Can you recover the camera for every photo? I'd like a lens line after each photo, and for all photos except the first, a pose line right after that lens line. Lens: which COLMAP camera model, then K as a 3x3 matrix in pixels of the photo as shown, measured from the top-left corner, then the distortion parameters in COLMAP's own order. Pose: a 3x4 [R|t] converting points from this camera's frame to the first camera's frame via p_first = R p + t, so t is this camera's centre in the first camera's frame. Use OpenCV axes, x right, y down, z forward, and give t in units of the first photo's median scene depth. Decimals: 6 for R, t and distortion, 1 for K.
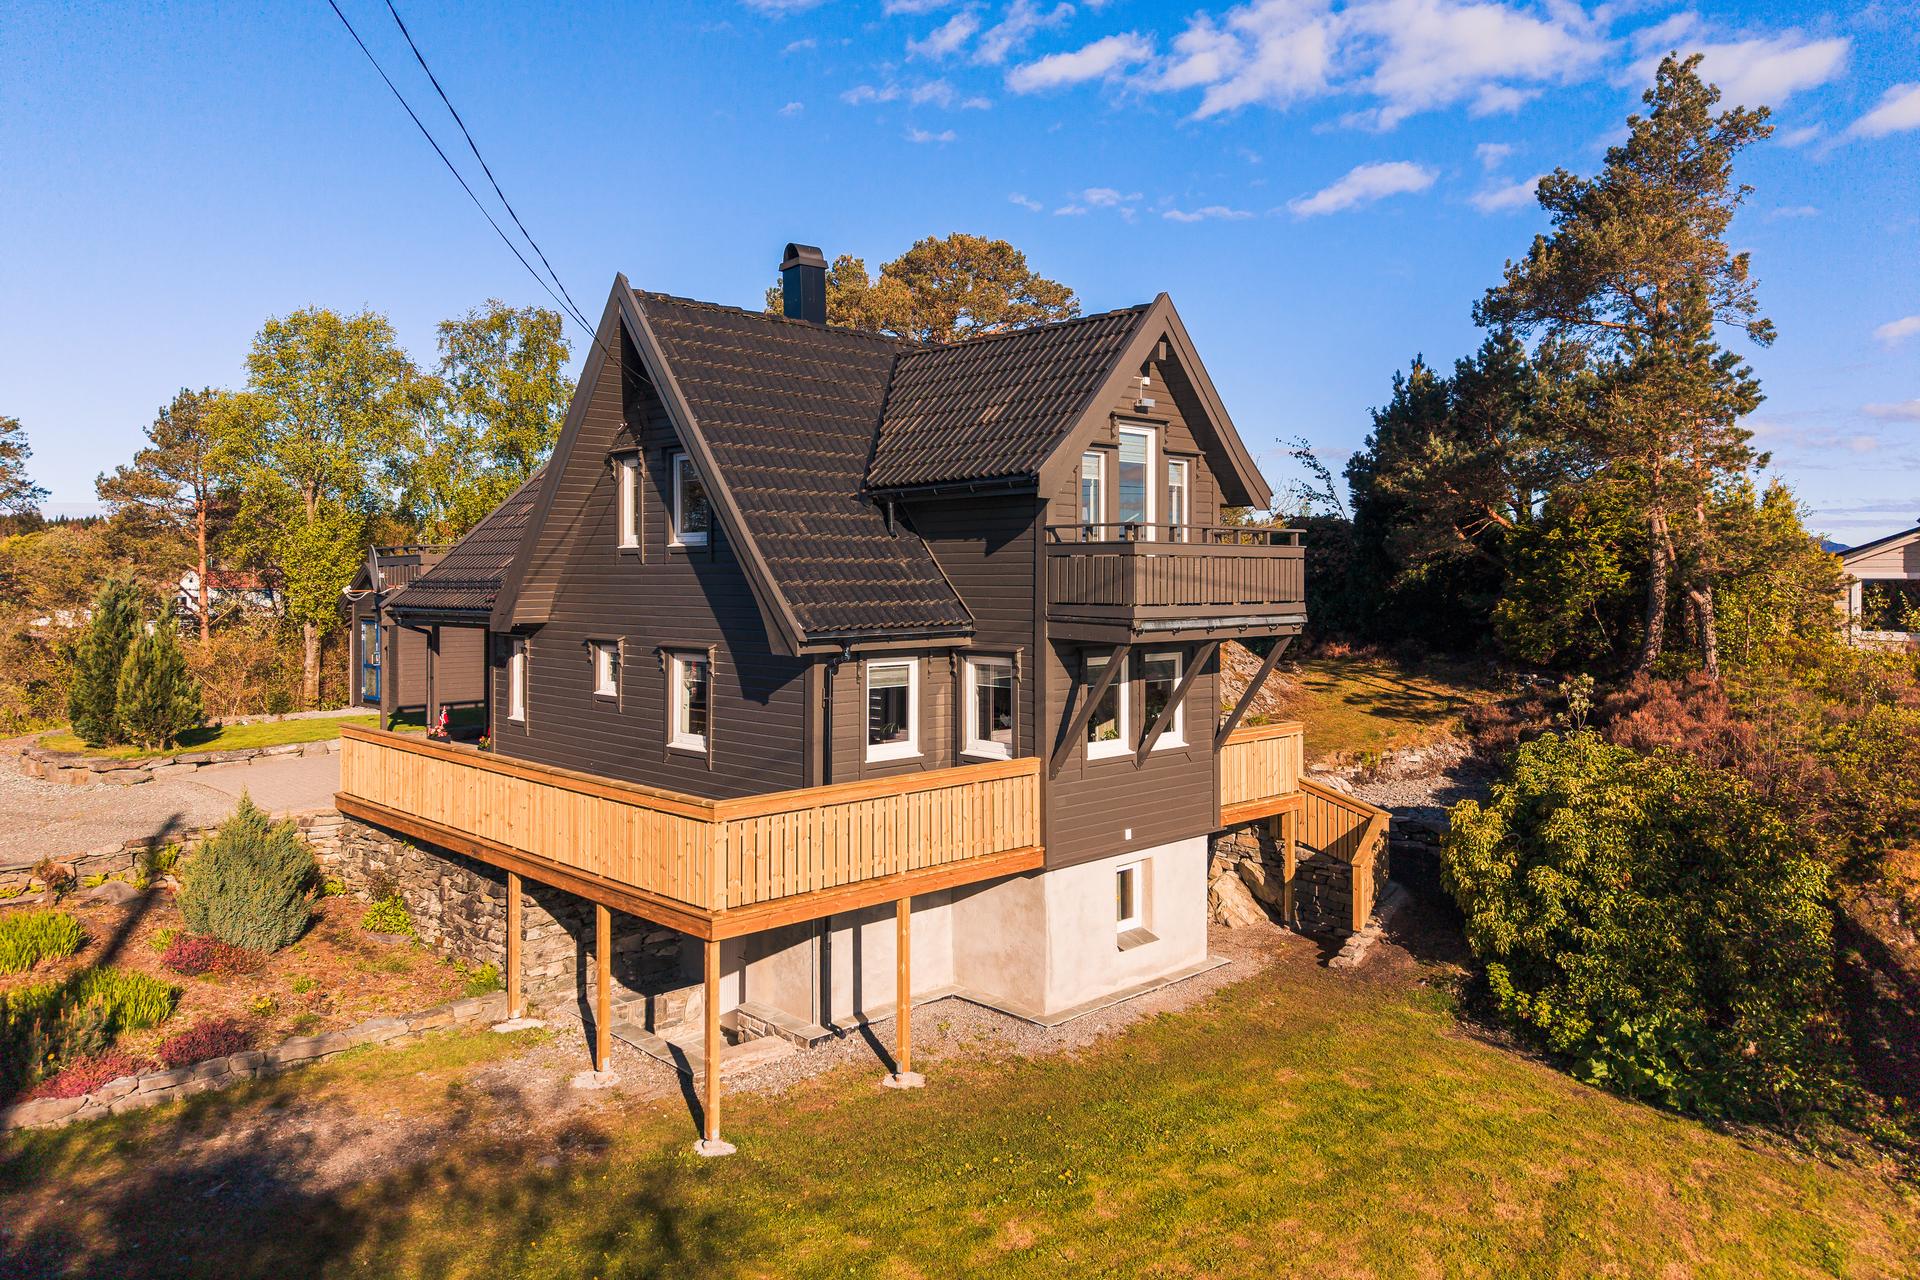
lens RADIAL K [[1324.0, 0, 962.2], [0, 1324.0, 578.7], [0, 0, 1]] dist [0.036297, -0.053988]
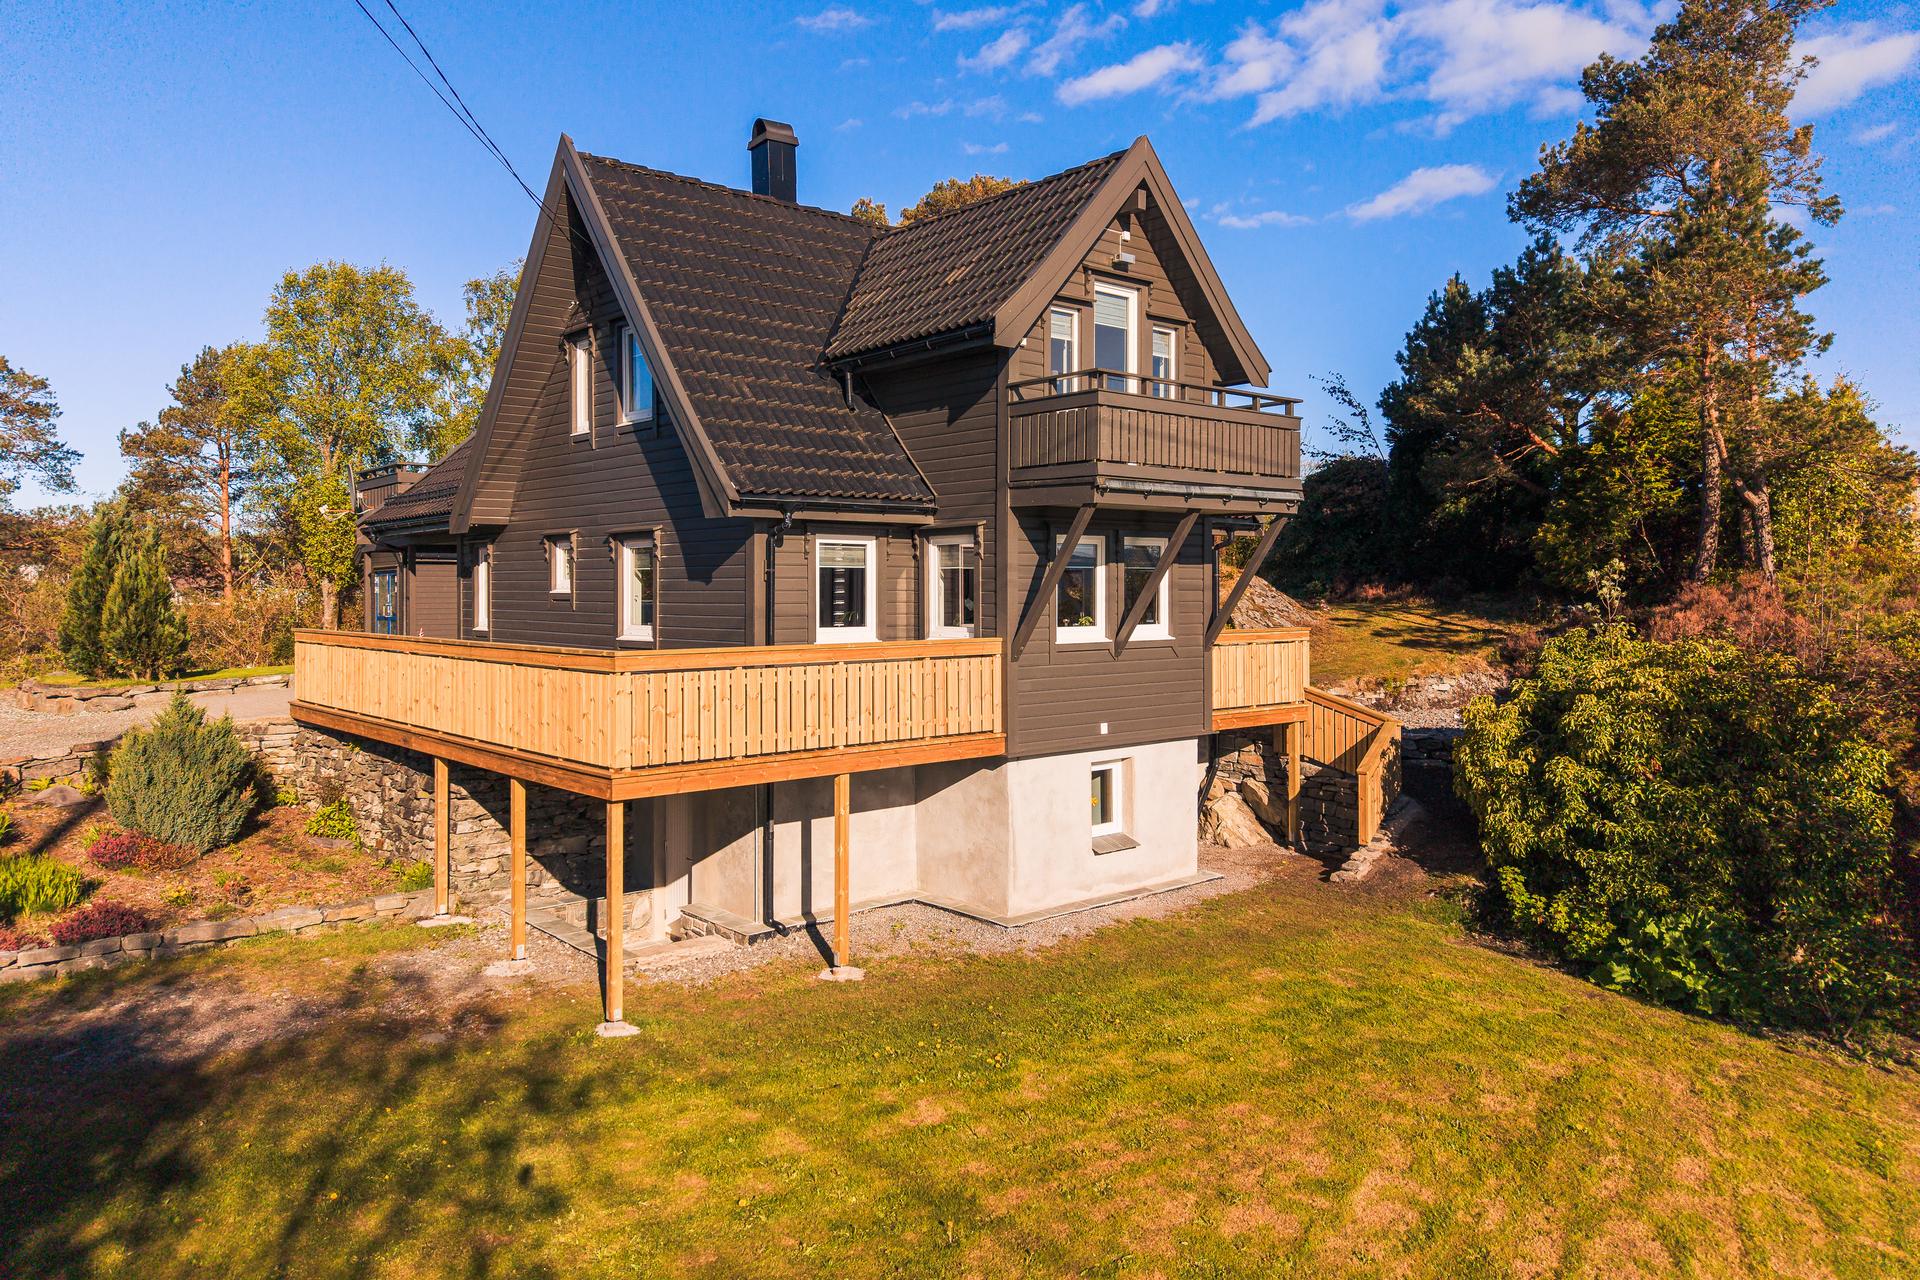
lens RADIAL K [[1316.2, 0, 965.1], [0, 1316.2, 602.2], [0, 0, 1]] dist [0.036209, -0.054503]
pose [[0.998688, -0.001532, -0.051182, 0.076618], [0.001808, 0.999984, 0.005345, 0.101367], [0.051173, -0.005431, 0.998675, 0.084823]]
